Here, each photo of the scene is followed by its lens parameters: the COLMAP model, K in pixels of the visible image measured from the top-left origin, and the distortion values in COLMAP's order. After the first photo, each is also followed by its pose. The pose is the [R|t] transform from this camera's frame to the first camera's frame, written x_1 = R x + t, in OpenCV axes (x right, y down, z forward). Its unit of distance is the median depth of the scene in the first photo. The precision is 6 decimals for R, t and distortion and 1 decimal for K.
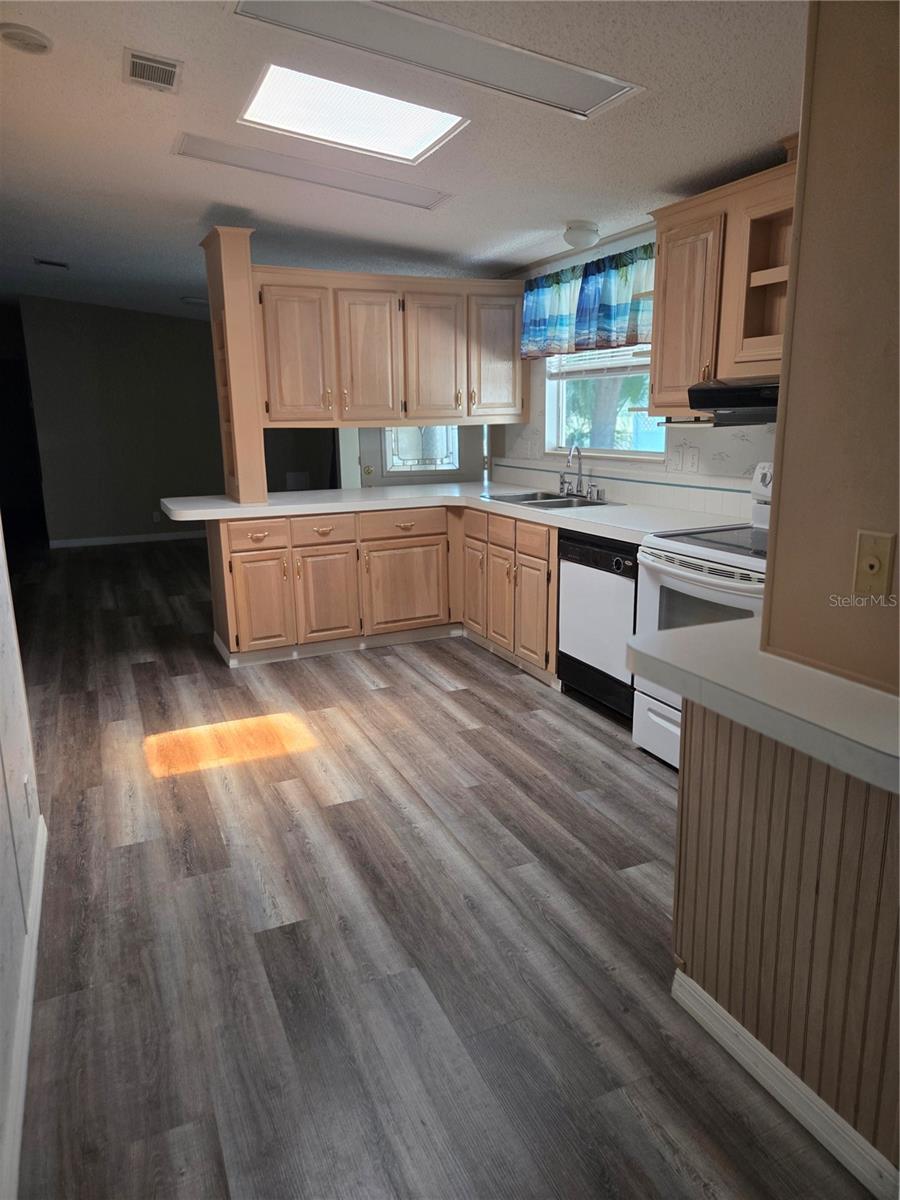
lens RADIAL K [[803.5, 0, 442.7], [0, 803.5, 591.5], [0, 0, 1]] dist [0.064201, -0.051521]
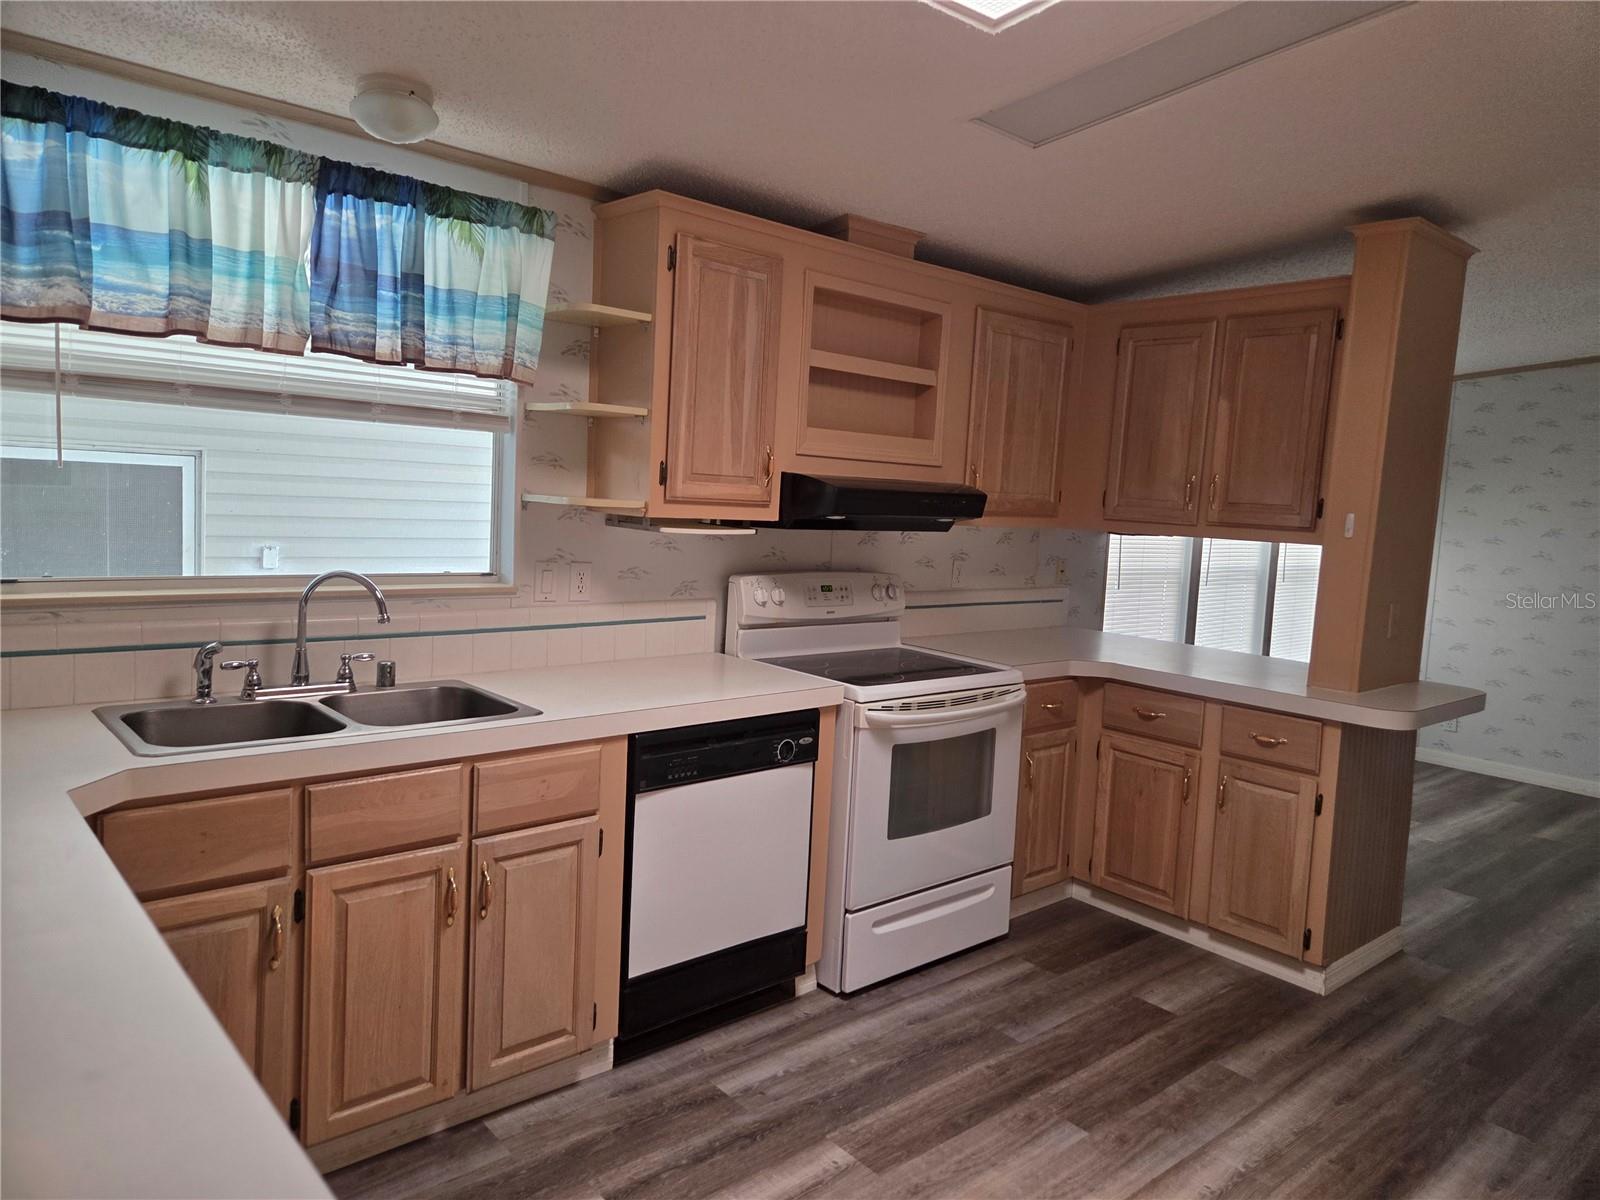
lens RADIAL K [[1071.4, 0, 817.8], [0, 1071.4, 580.6], [0, 0, 1]] dist [0.064201, -0.051521]
pose [[-0.309684, -0.078347, 0.947606, -0.530994], [0.162260, 0.977627, 0.133856, -0.250546], [-0.936892, 0.195211, -0.290043, 1.097531]]
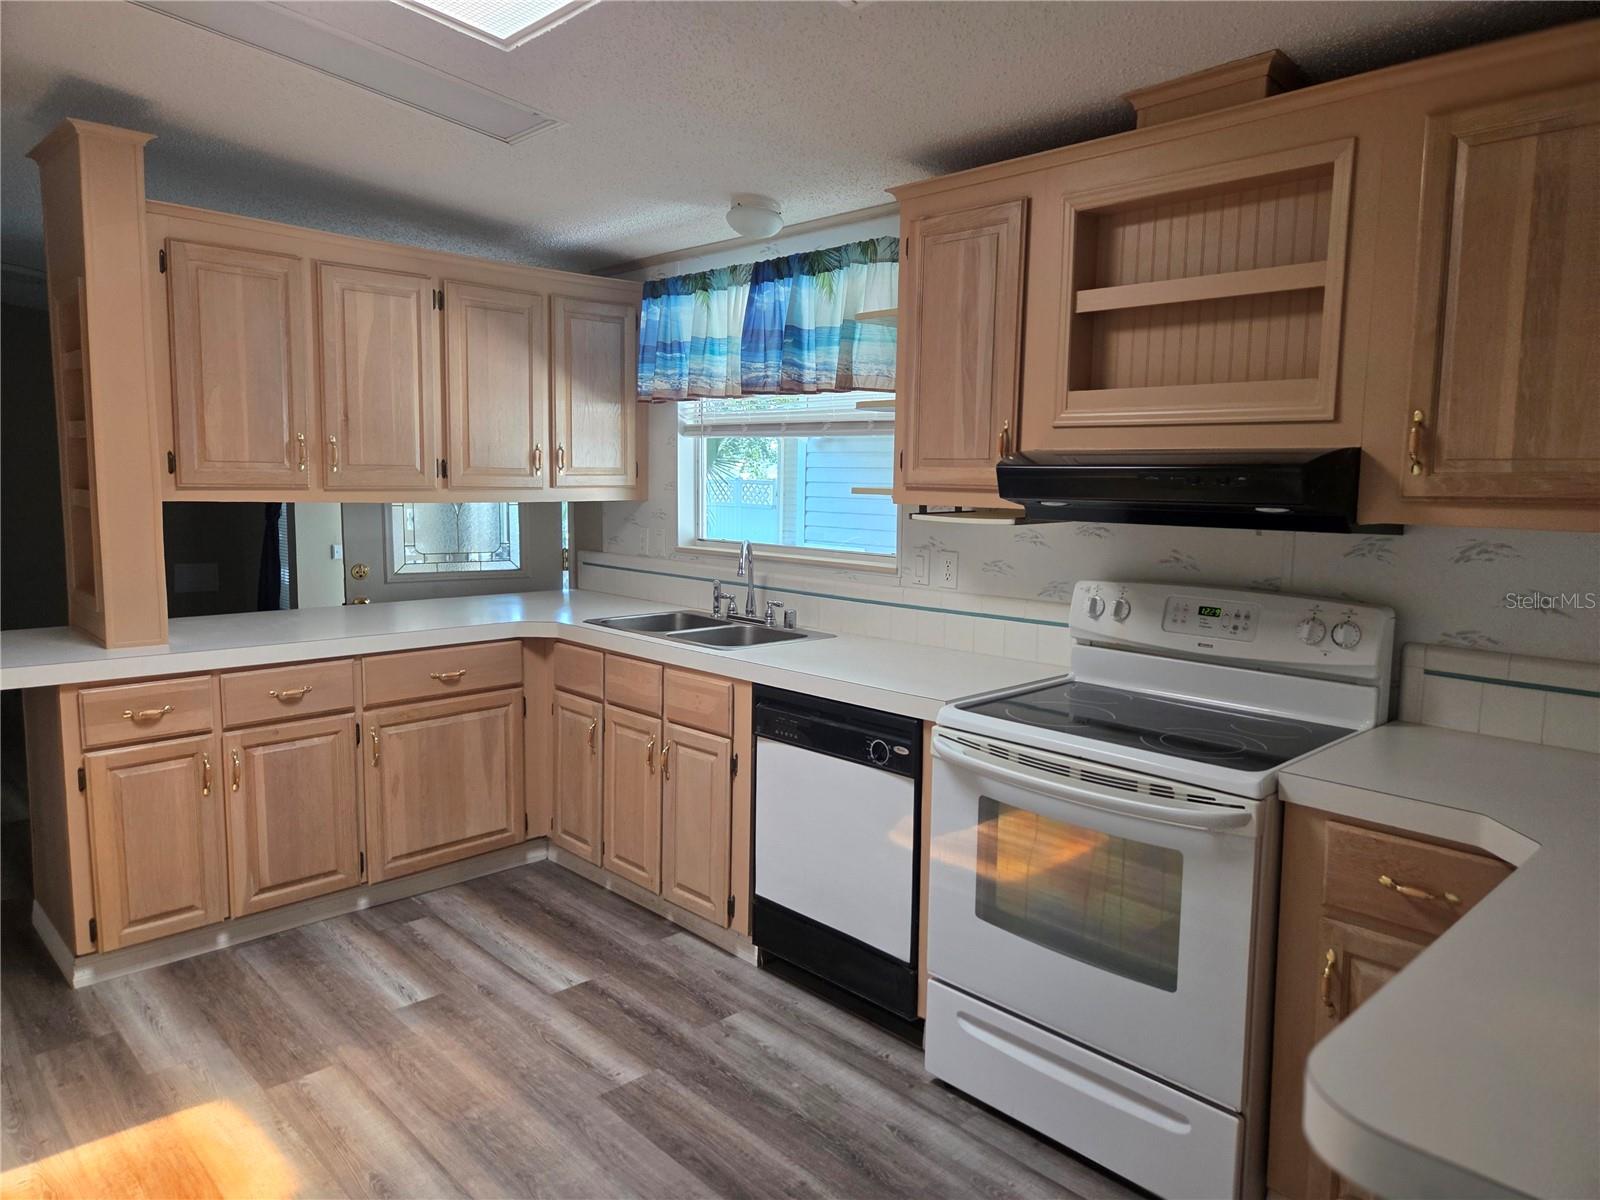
lens RADIAL K [[1071.4, 0, 807.3], [0, 1071.4, 586.5], [0, 0, 1]] dist [0.064201, -0.051521]
pose [[0.937649, -0.006346, 0.347526, -0.093170], [0.045906, 0.993336, -0.105718, -0.067005], [-0.344539, 0.115079, 0.931692, 0.255528]]
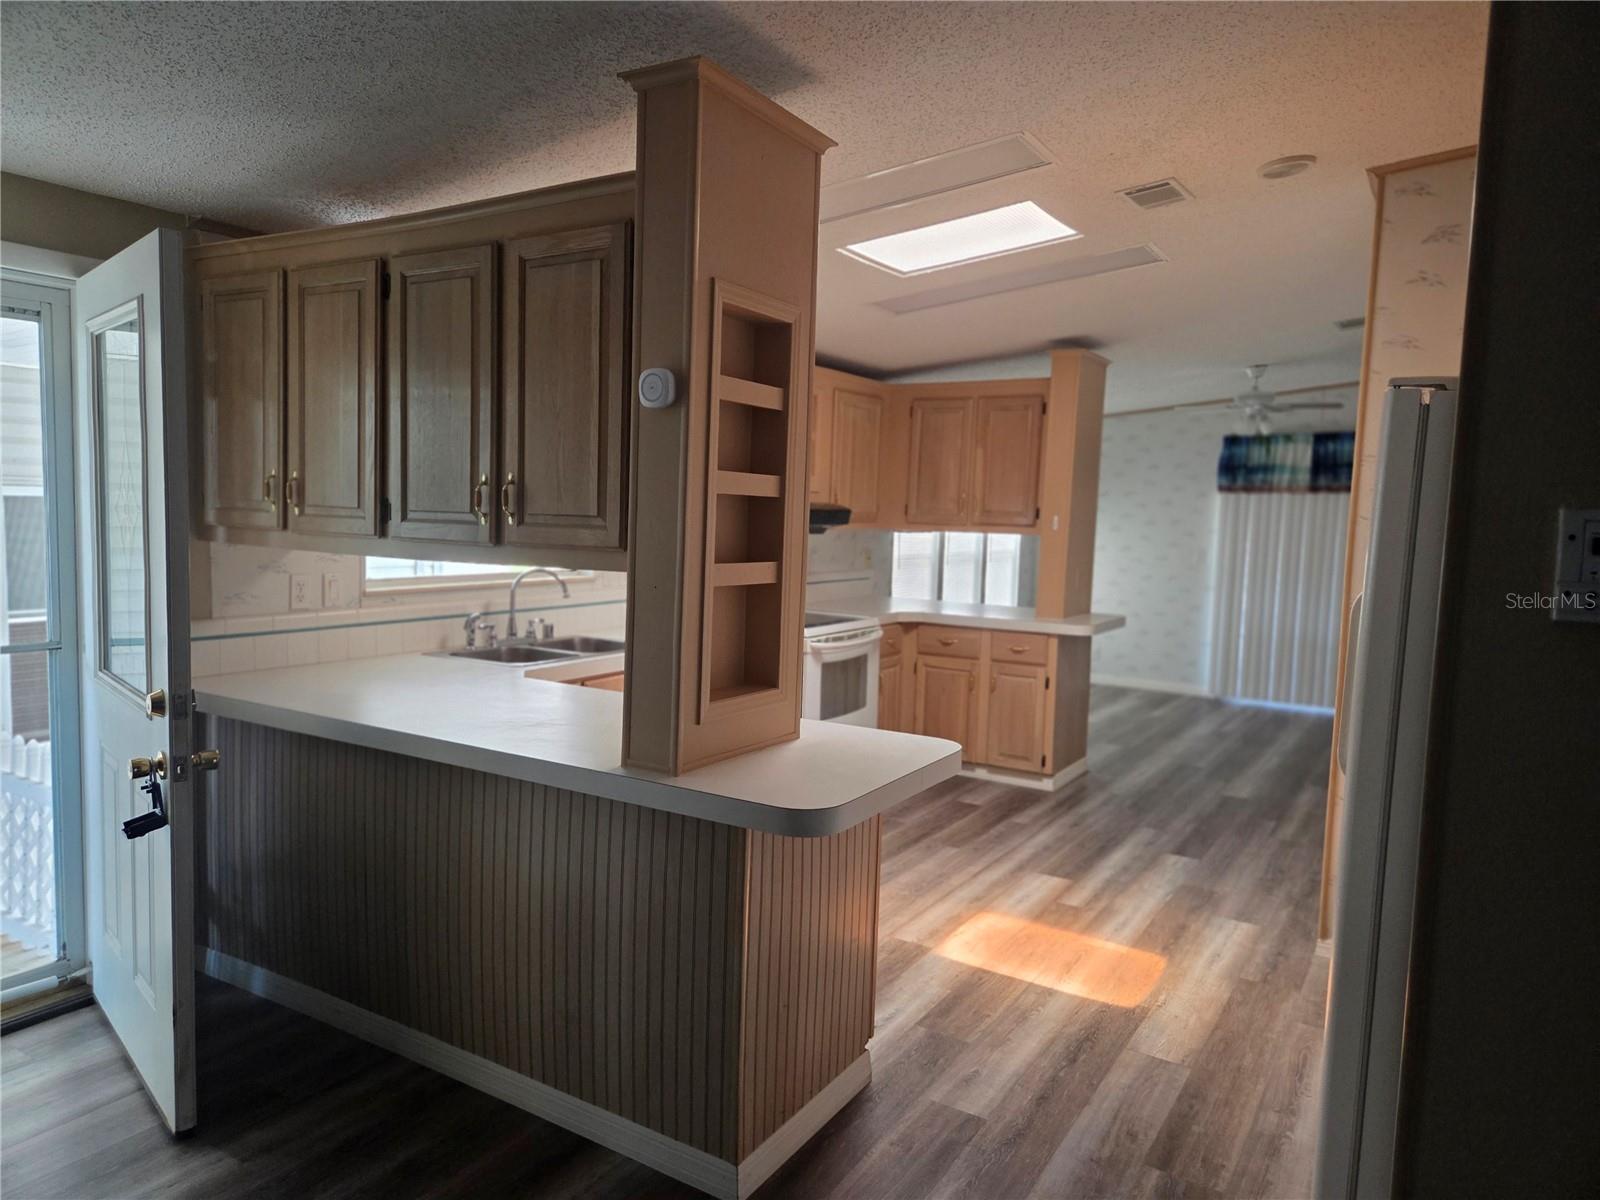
lens RADIAL K [[1071.4, 0, 805.0], [0, 1071.4, 590.8], [0, 0, 1]] dist [0.064201, -0.051521]
pose [[-0.569863, -0.066274, 0.819063, -0.880962], [0.159836, 0.968766, 0.189593, -0.359872], [-0.806045, 0.238958, -0.541471, 1.566545]]
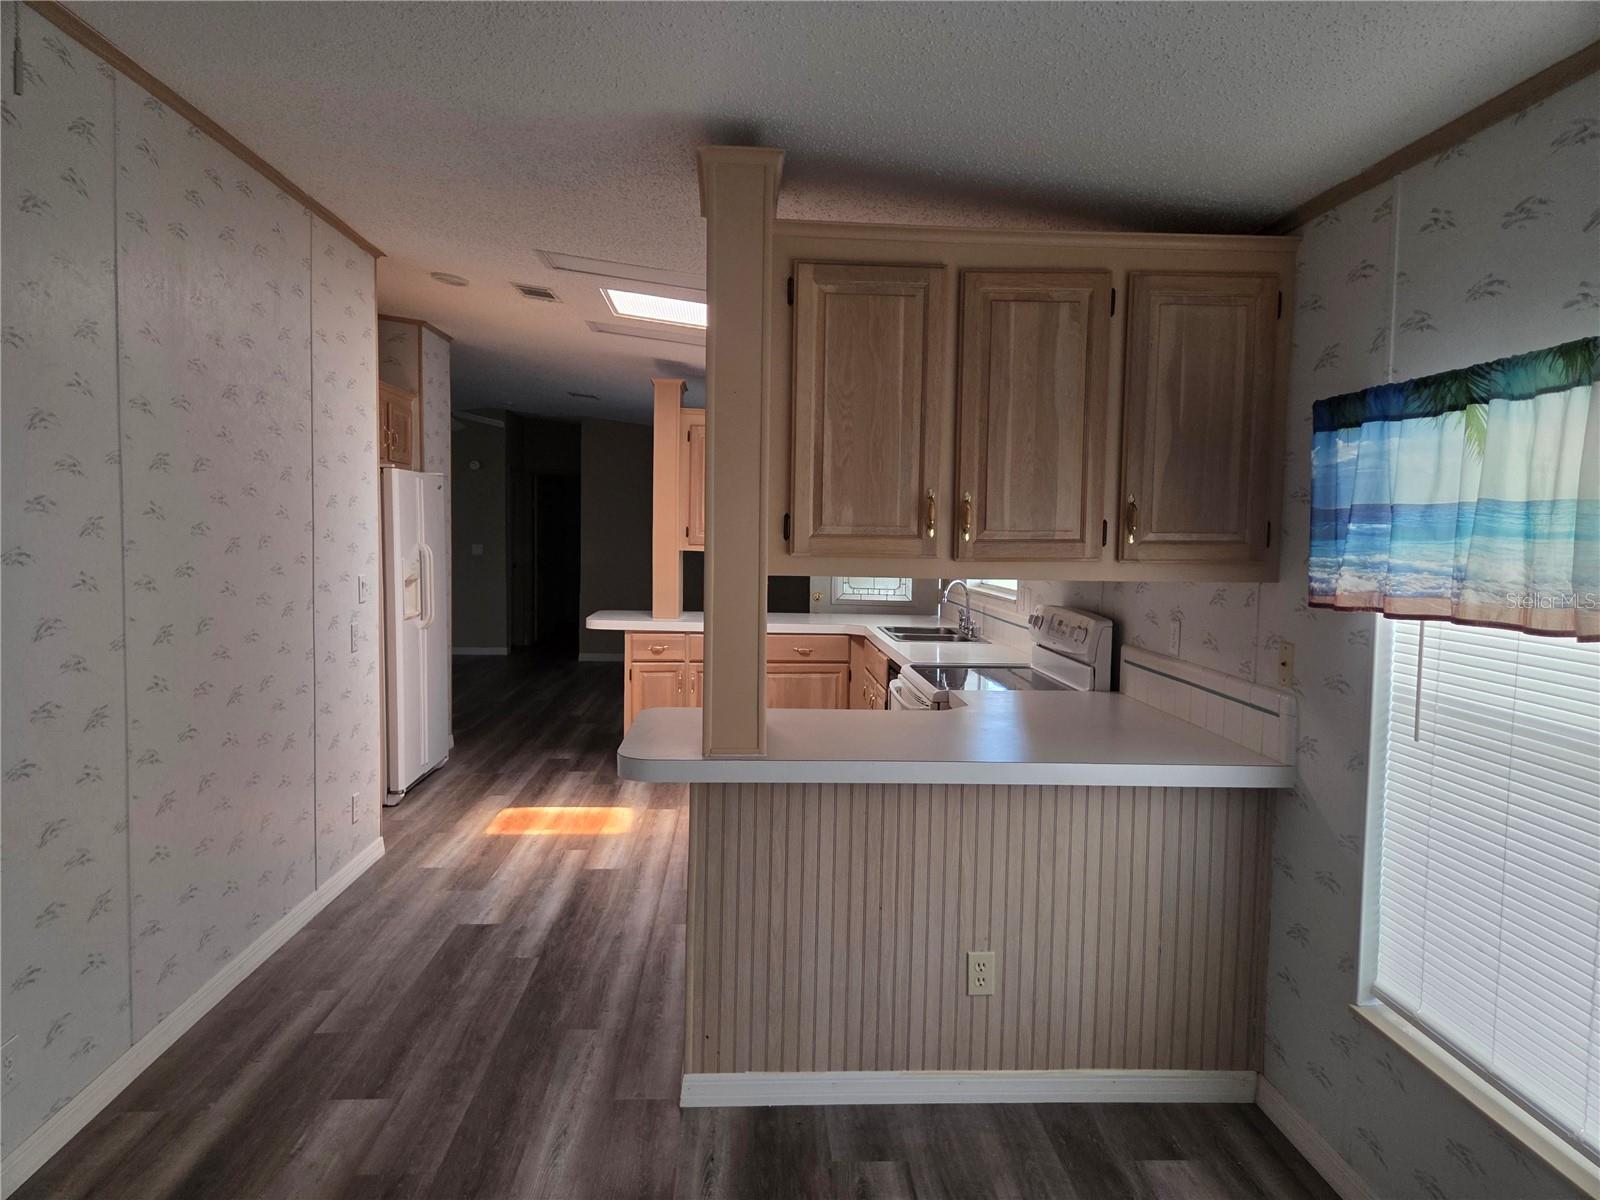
lens RADIAL K [[1071.4, 0, 804.5], [0, 1071.4, 595.1], [0, 0, 1]] dist [0.064201, -0.051521]
pose [[0.936715, 0.057025, -0.345418, 0.522405], [-0.111025, 0.984103, -0.138617, 0.044370], [0.332023, 0.168195, 0.928155, -0.322927]]
